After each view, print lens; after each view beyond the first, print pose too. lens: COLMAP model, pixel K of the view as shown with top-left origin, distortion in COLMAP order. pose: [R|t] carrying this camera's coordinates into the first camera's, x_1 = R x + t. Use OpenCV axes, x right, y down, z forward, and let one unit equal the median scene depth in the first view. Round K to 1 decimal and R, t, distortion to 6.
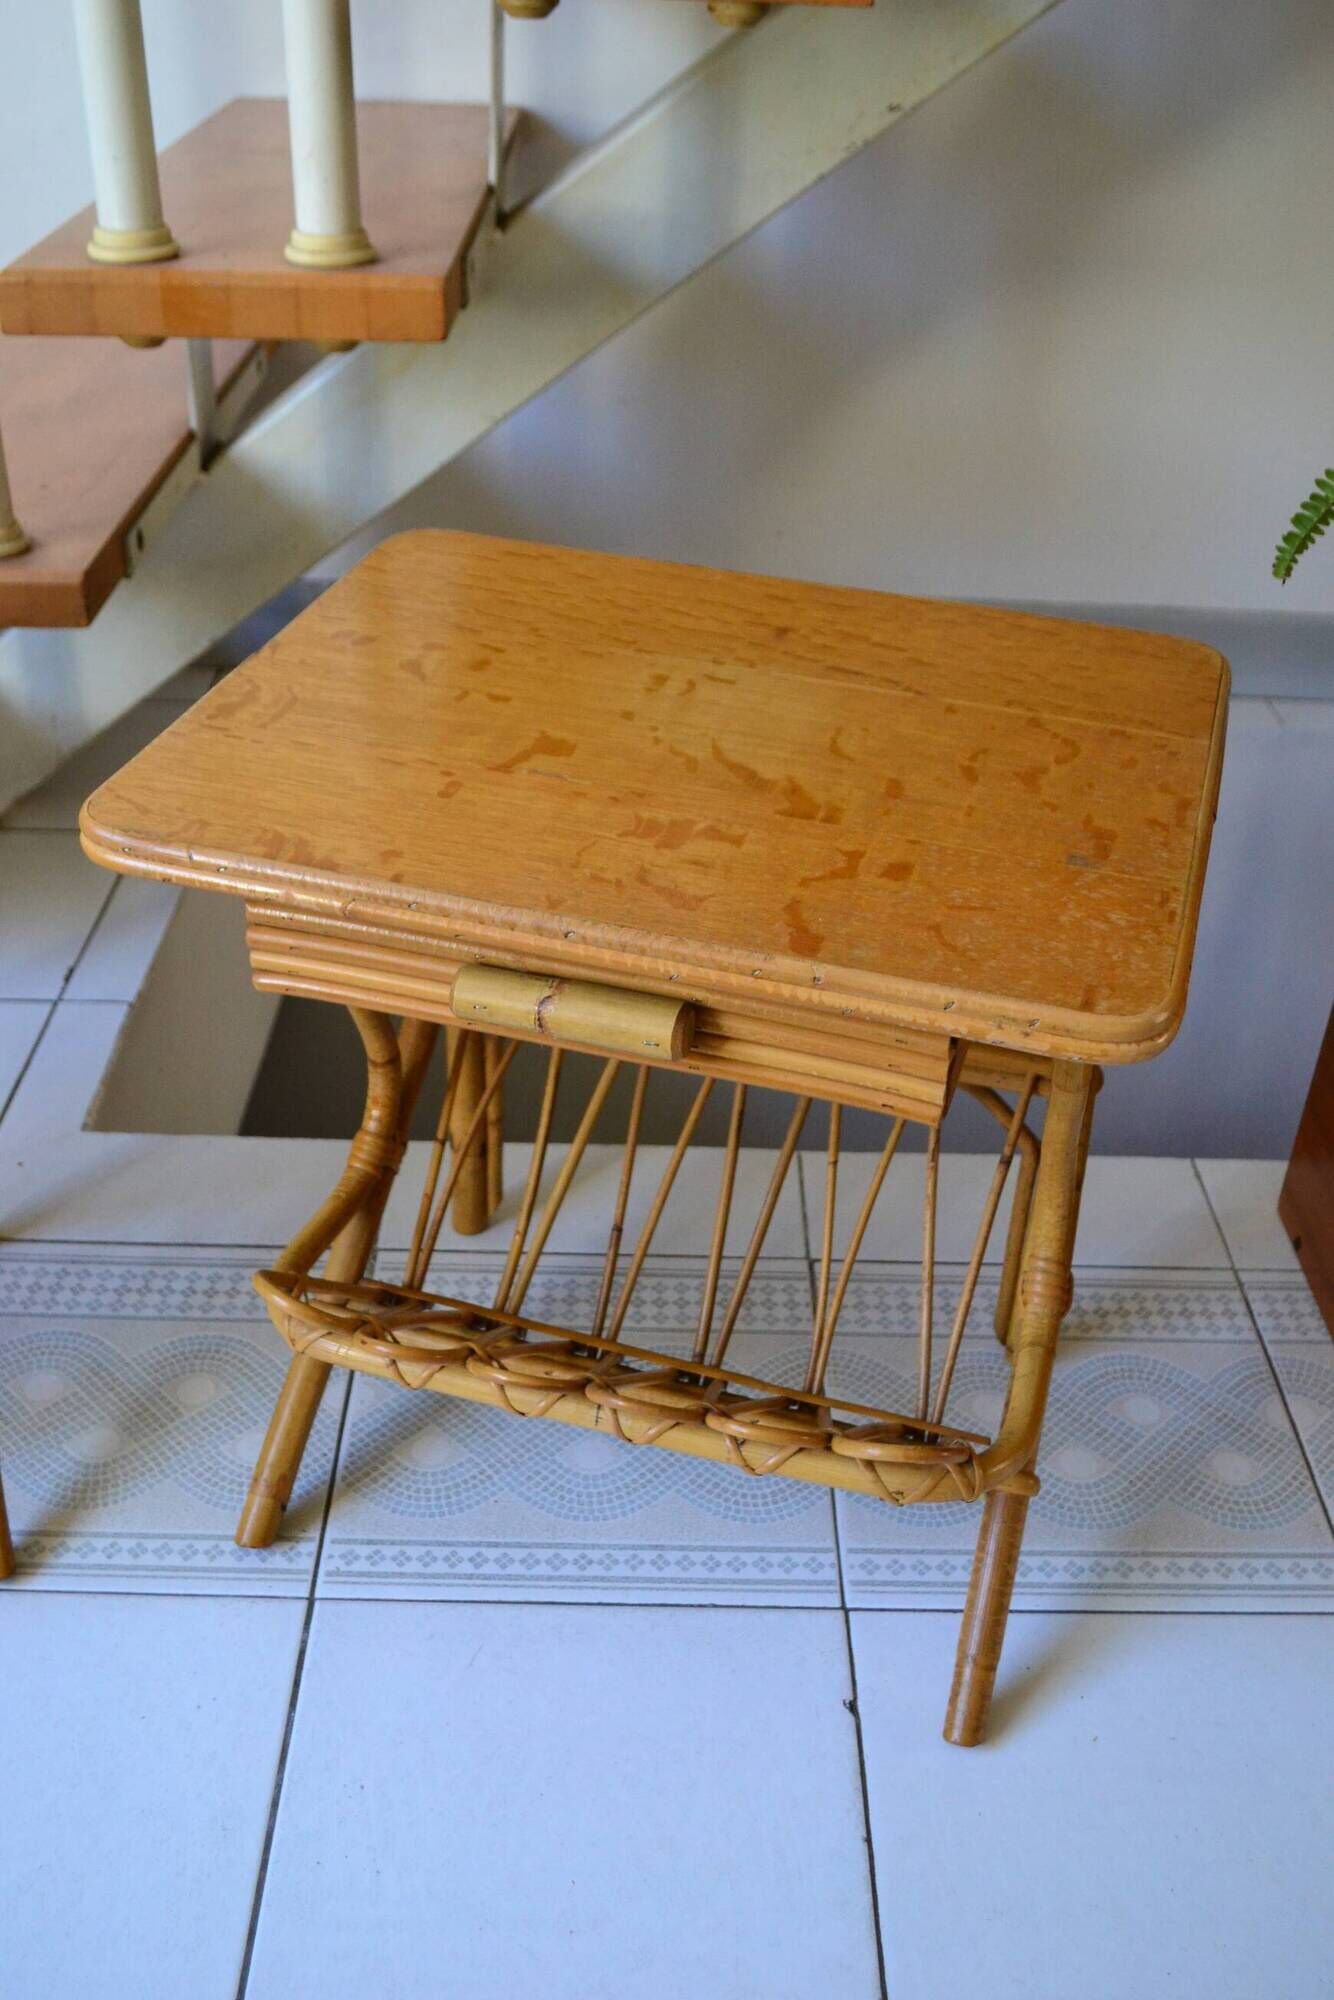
lens RADIAL K [[1839.4, 0, 671.7], [0, 1839.4, 1016.4], [0, 0, 1]] dist [-0.064175, 0.000000]
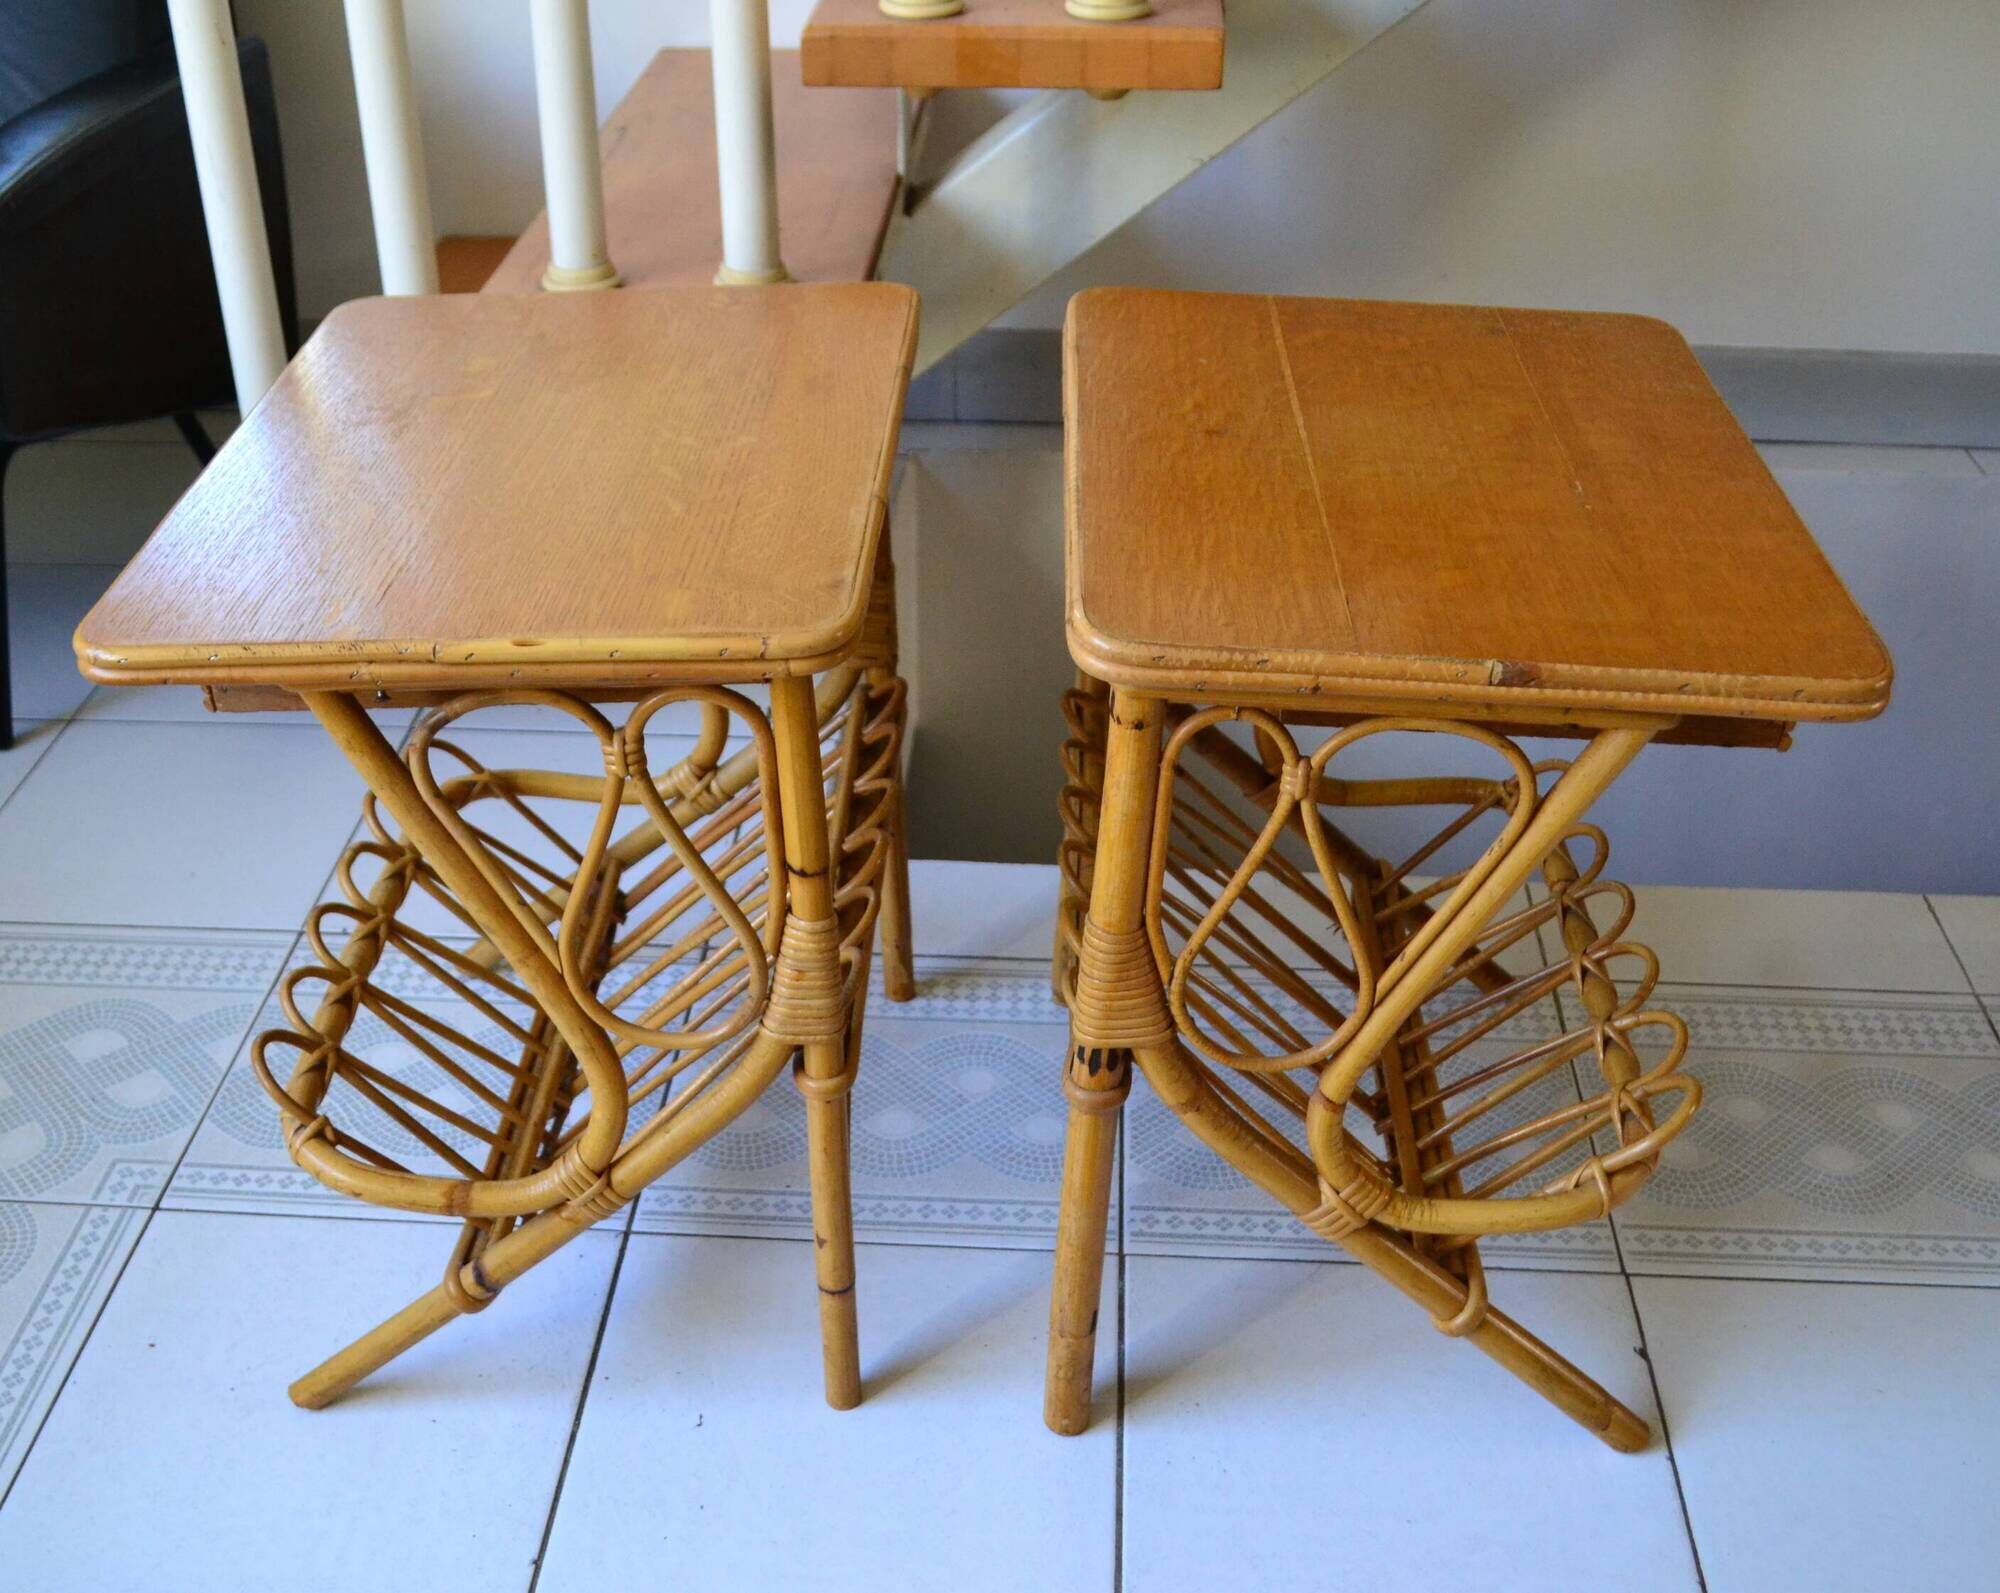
lens RADIAL K [[2237.8, 0, 940.7], [0, 2237.8, 830.2], [0, 0, 1]] dist [-0.062832, 0.000000]
pose [[0.996205, 0.007199, -0.086744, -0.182058], [-0.009087, 0.999730, -0.021381, 0.094393], [0.086566, 0.022088, 0.996001, -0.305718]]
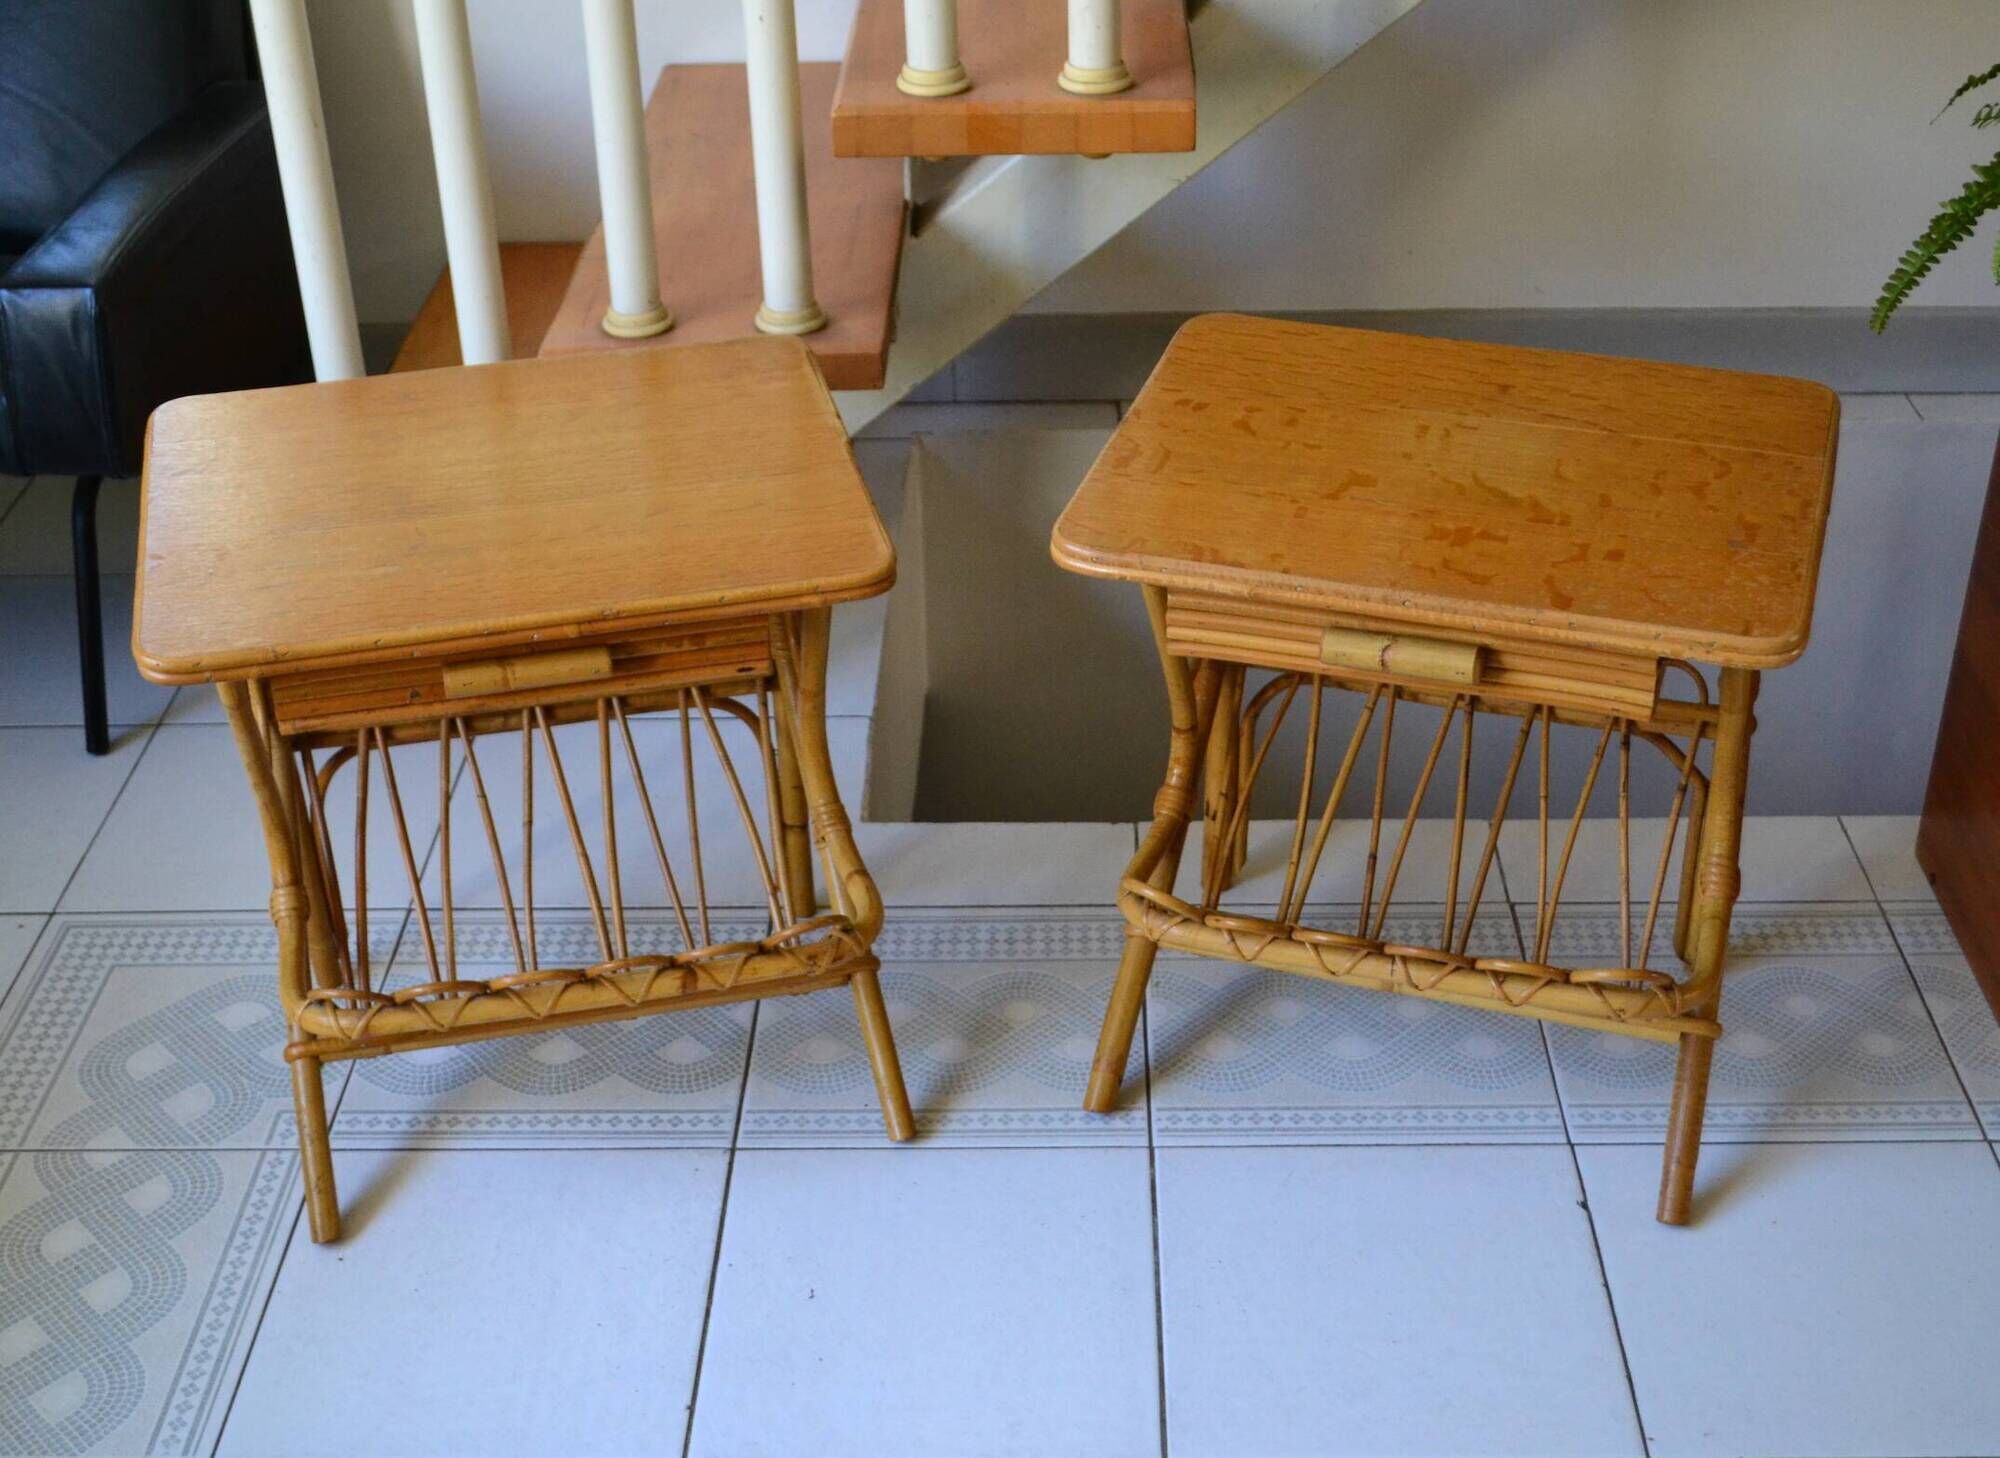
lens RADIAL K [[2602.5, 0, 1015.7], [0, 2602.5, 741.7], [0, 0, 1]] dist [-0.041065, 0.000000]
pose [[0.998536, -0.033517, -0.042444, -0.195533], [0.032042, 0.998874, -0.034983, 0.091719], [0.043569, 0.033571, 0.998486, -0.792044]]
